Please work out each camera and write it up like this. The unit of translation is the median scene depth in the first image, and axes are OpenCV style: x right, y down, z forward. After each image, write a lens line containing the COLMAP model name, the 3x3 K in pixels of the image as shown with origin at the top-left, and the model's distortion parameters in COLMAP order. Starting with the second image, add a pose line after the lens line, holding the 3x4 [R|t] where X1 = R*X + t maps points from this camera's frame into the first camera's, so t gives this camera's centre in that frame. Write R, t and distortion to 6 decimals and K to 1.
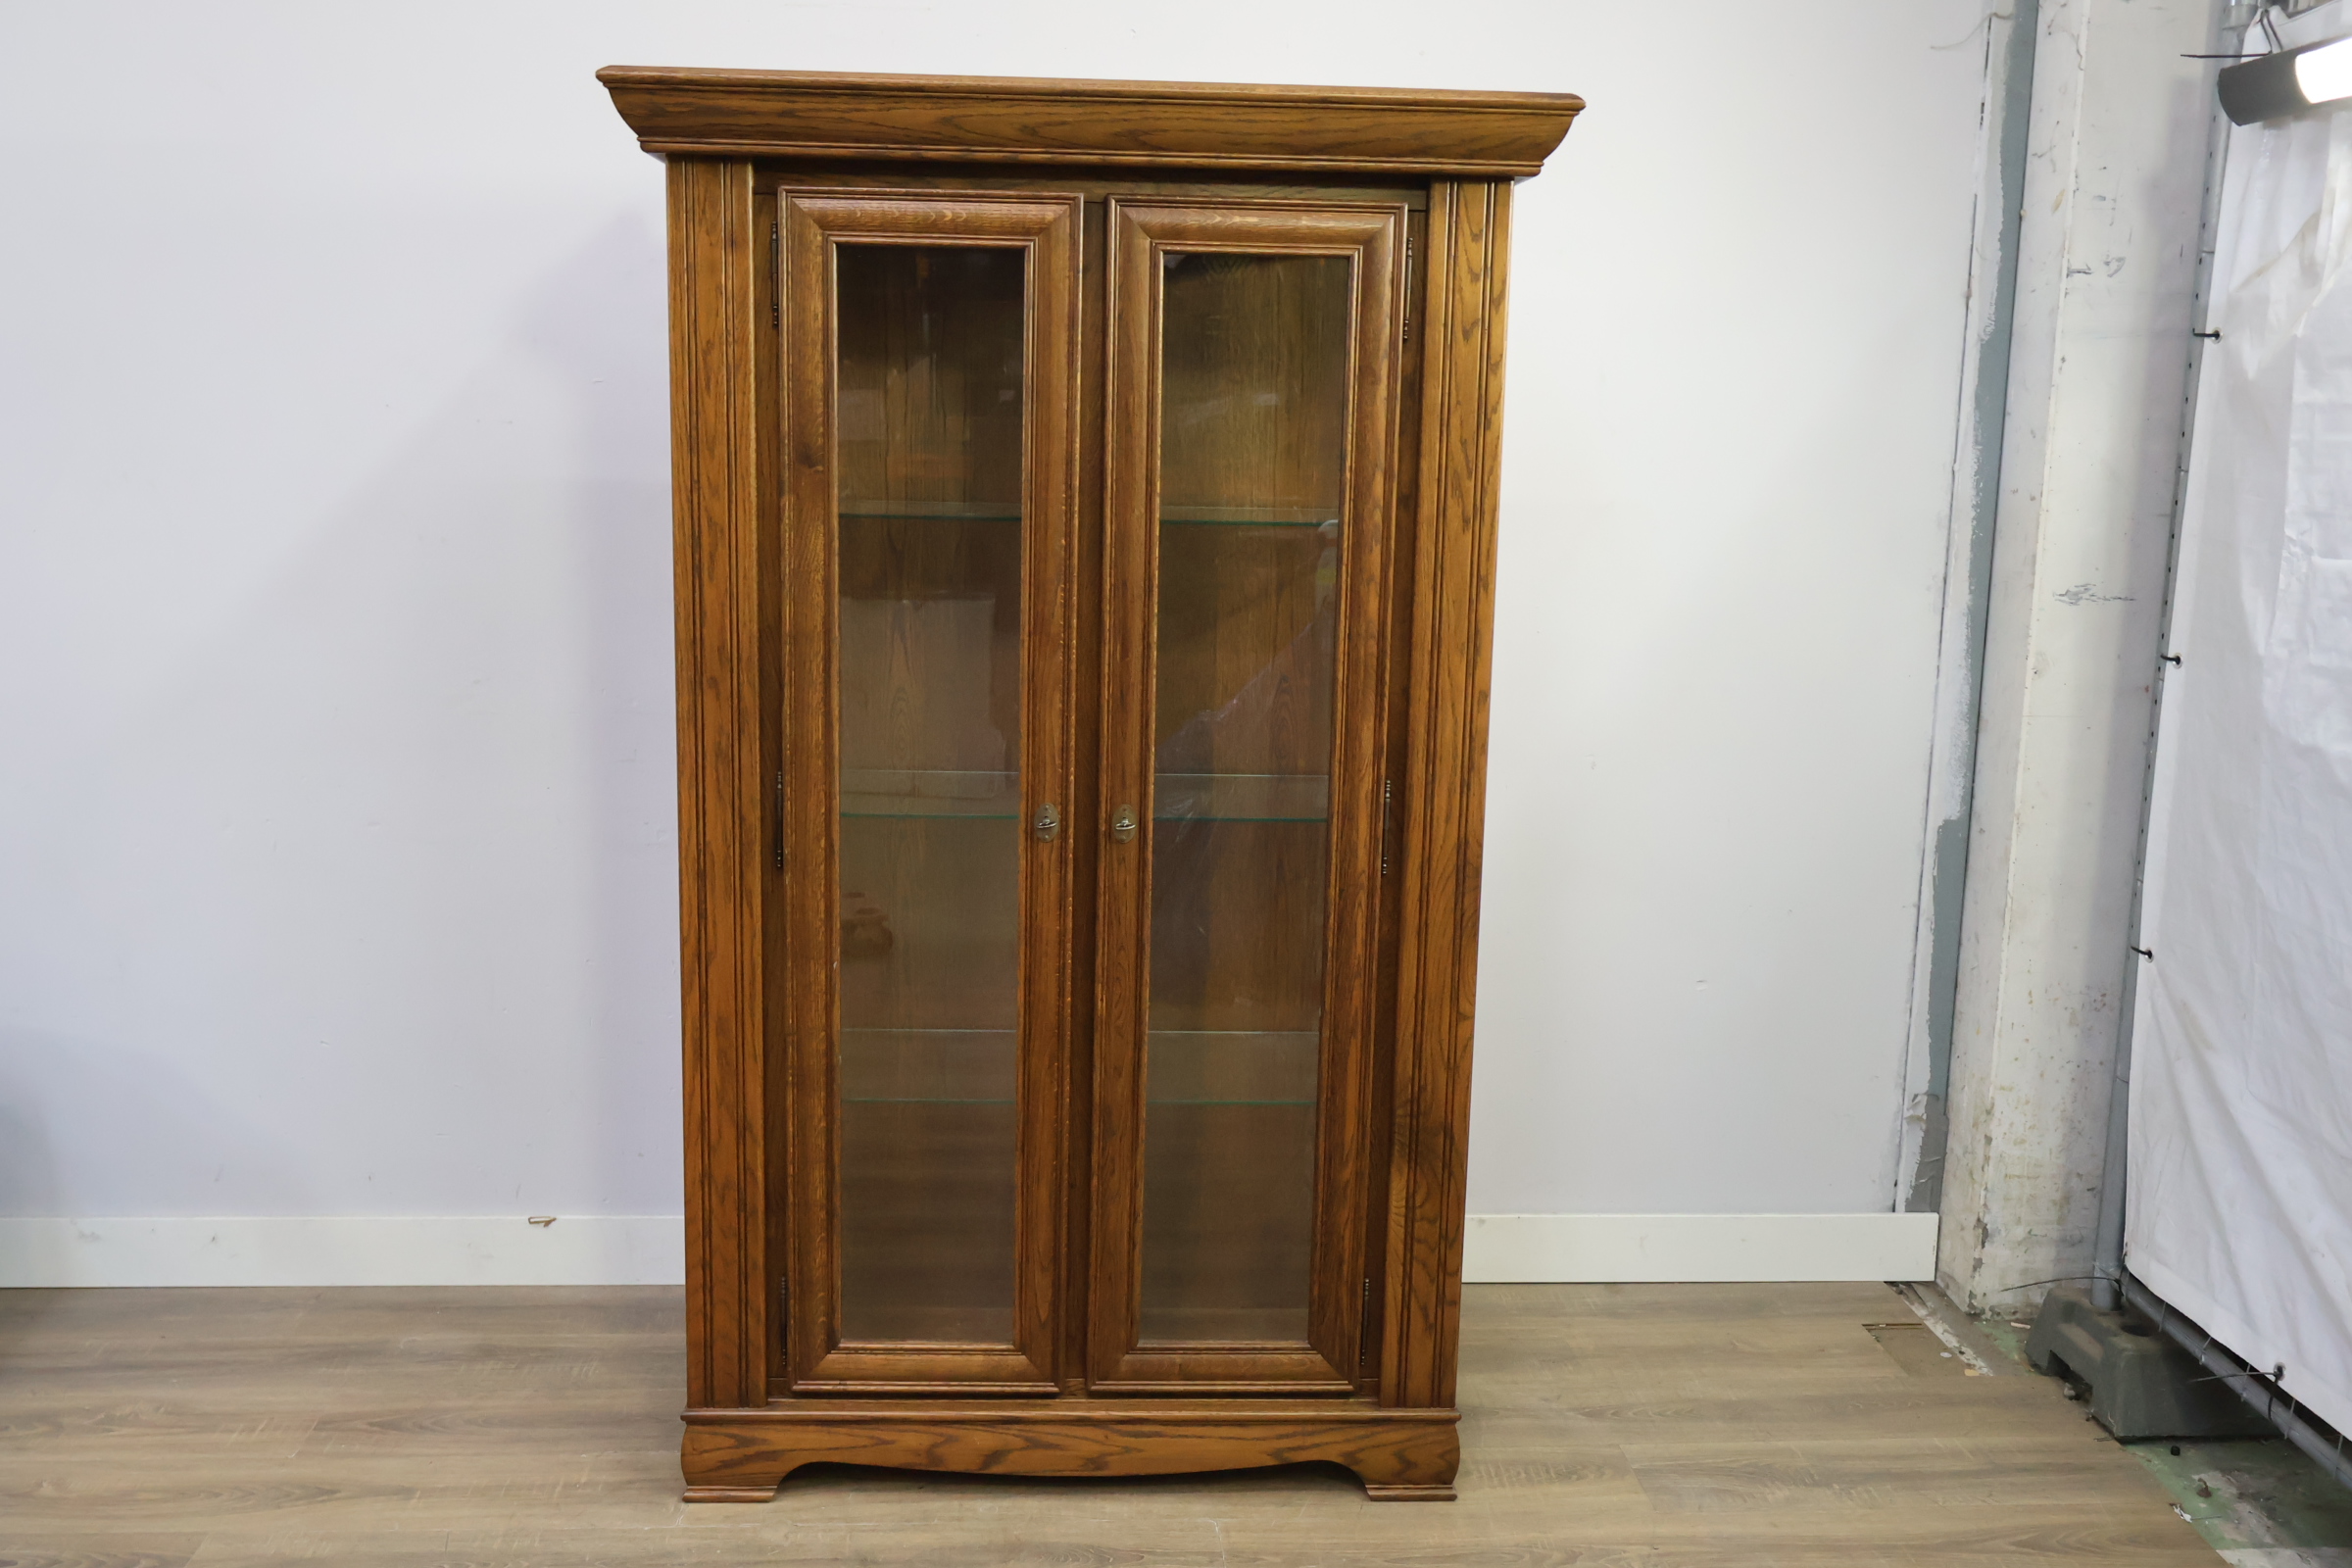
lens RADIAL K [[2161.9, 0, 1177.6], [0, 2161.9, 777.2], [0, 0, 1]] dist [-0.009275, 0.001797]
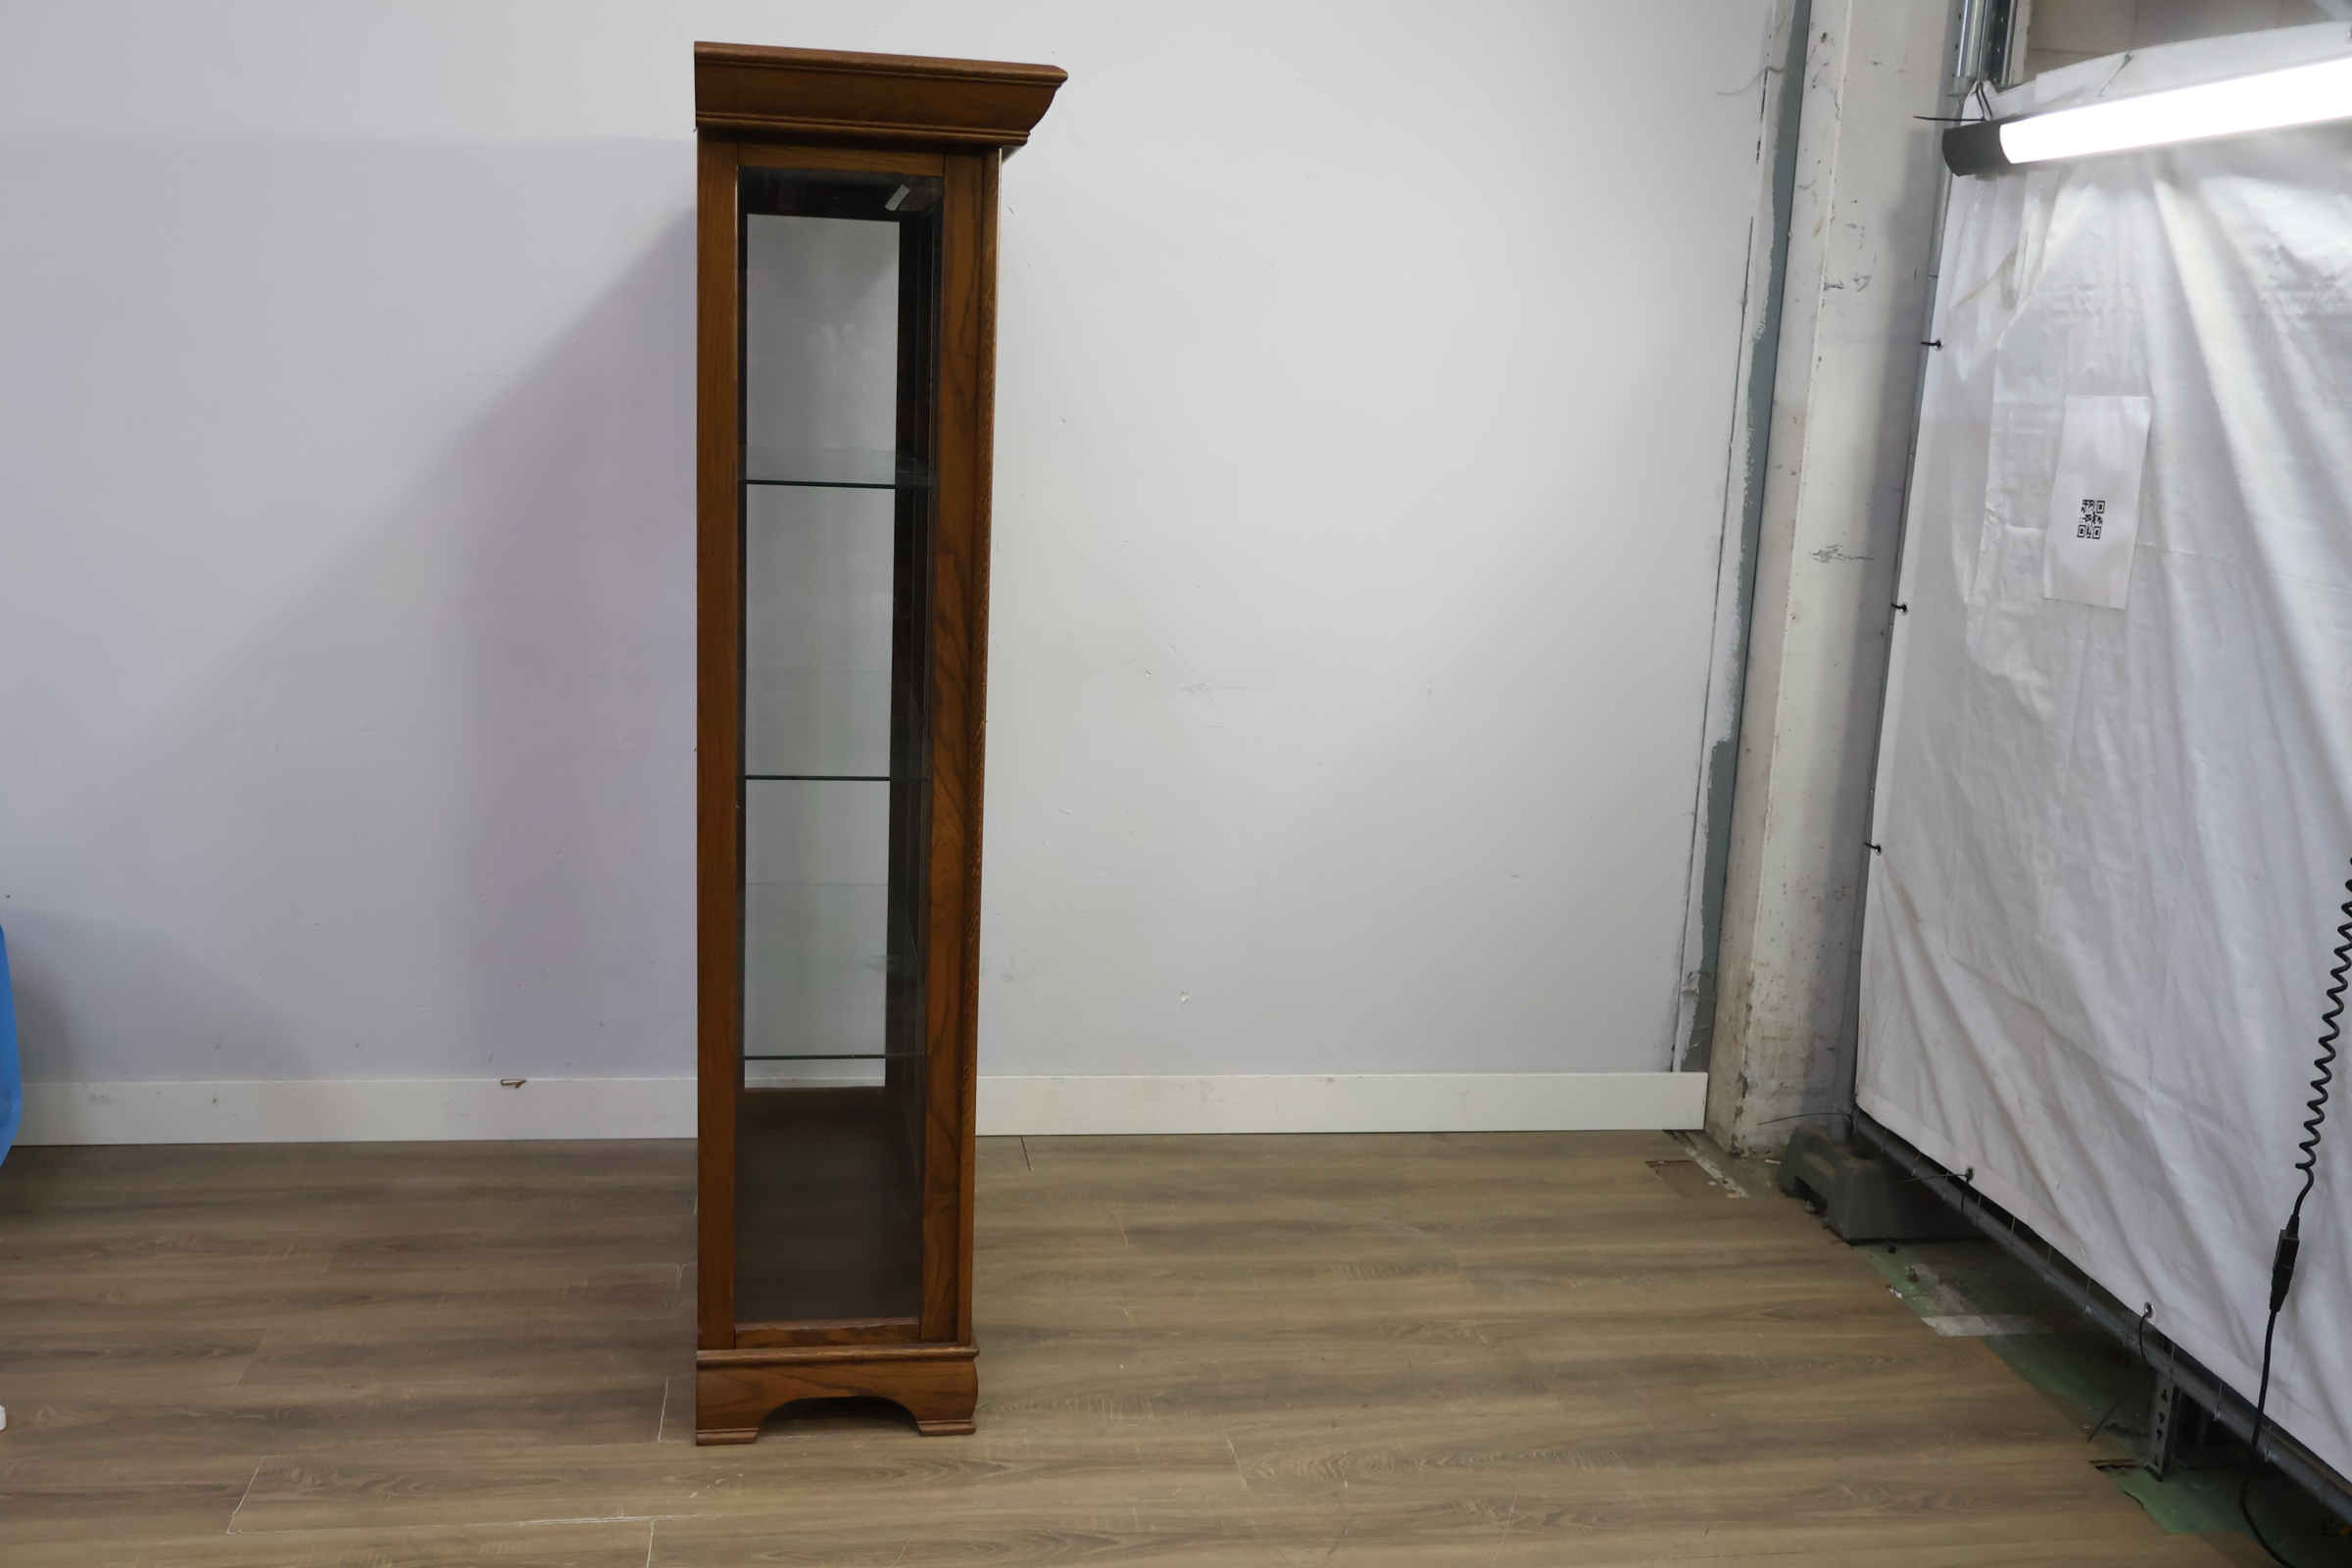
lens RADIAL K [[2174.6, 0, 1194.5], [0, 2174.6, 787.8], [0, 0, 1]] dist [-0.005574, 0.004014]
pose [[0.994341, 0.007512, 0.105969, -0.067084], [-0.010078, 0.999668, 0.023699, 0.022028], [-0.105756, -0.024633, 0.994087, -0.185044]]
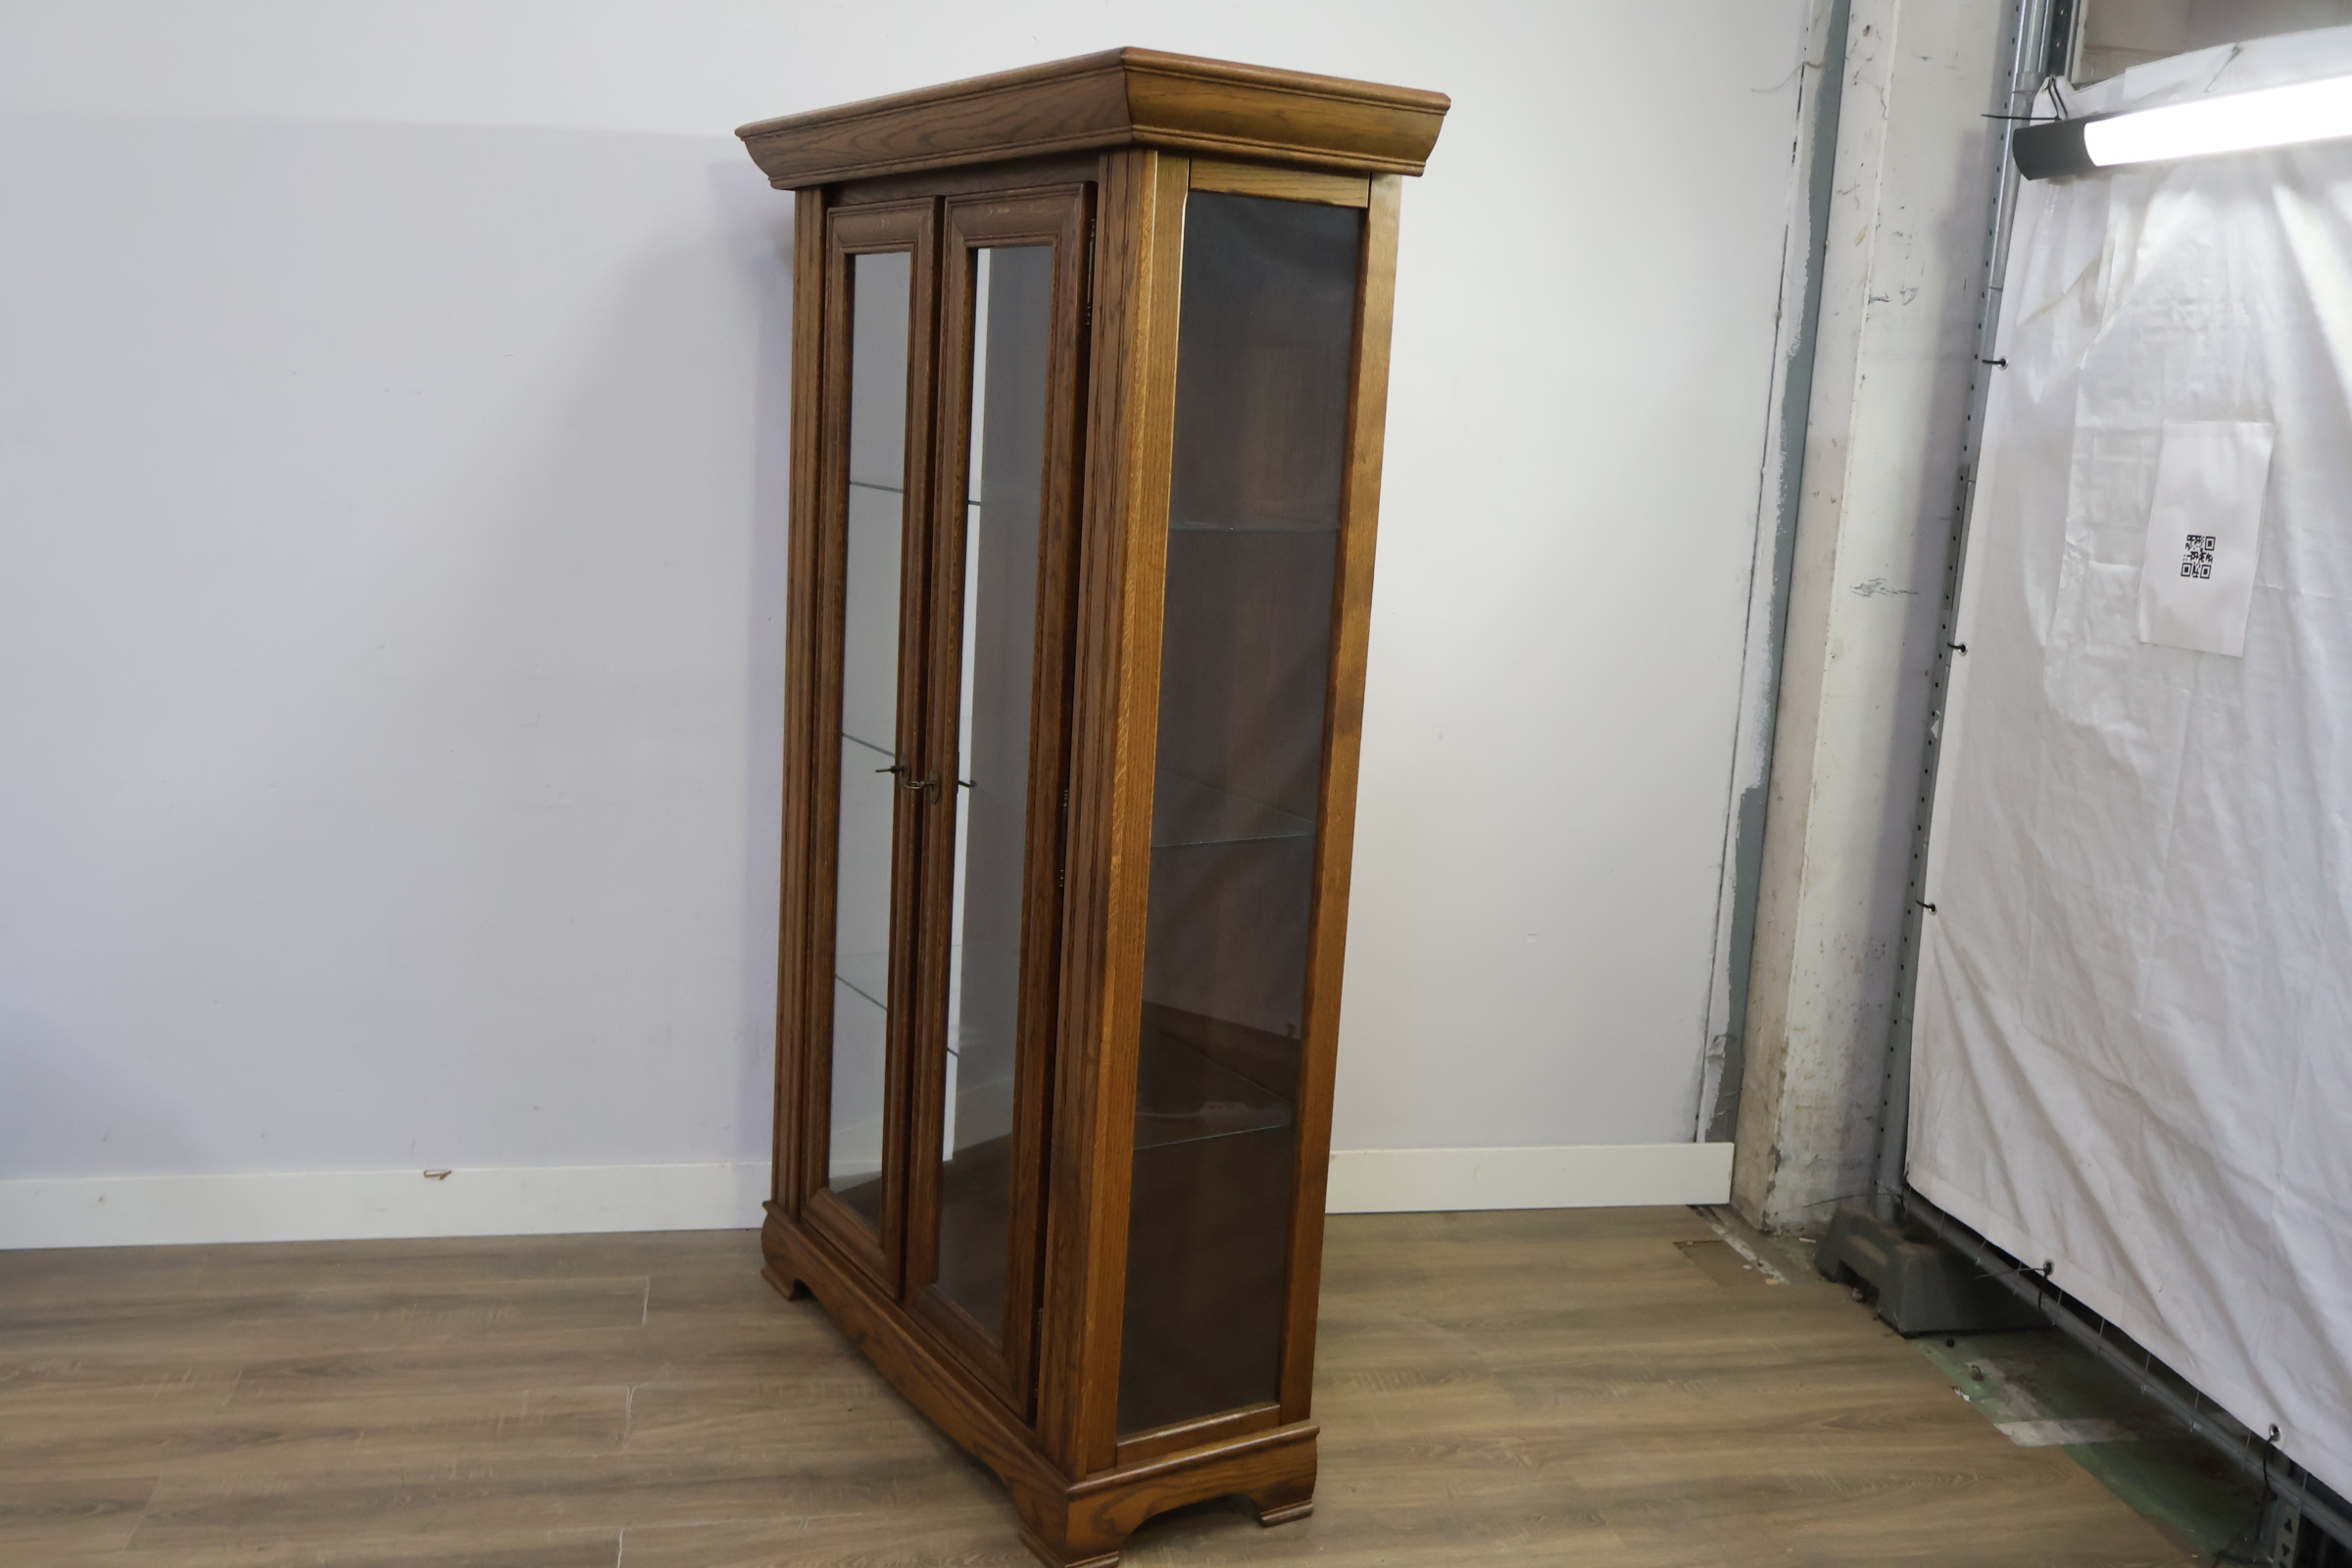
lens RADIAL K [[2165.4, 0, 1180.7], [0, 2165.4, 788.3], [0, 0, 1]] dist [-0.005410, -0.000794]
pose [[0.989958, 0.004669, 0.141286, -0.100738], [-0.007531, 0.999777, 0.019733, -0.000106], [-0.141163, -0.020599, 0.989772, -0.067002]]
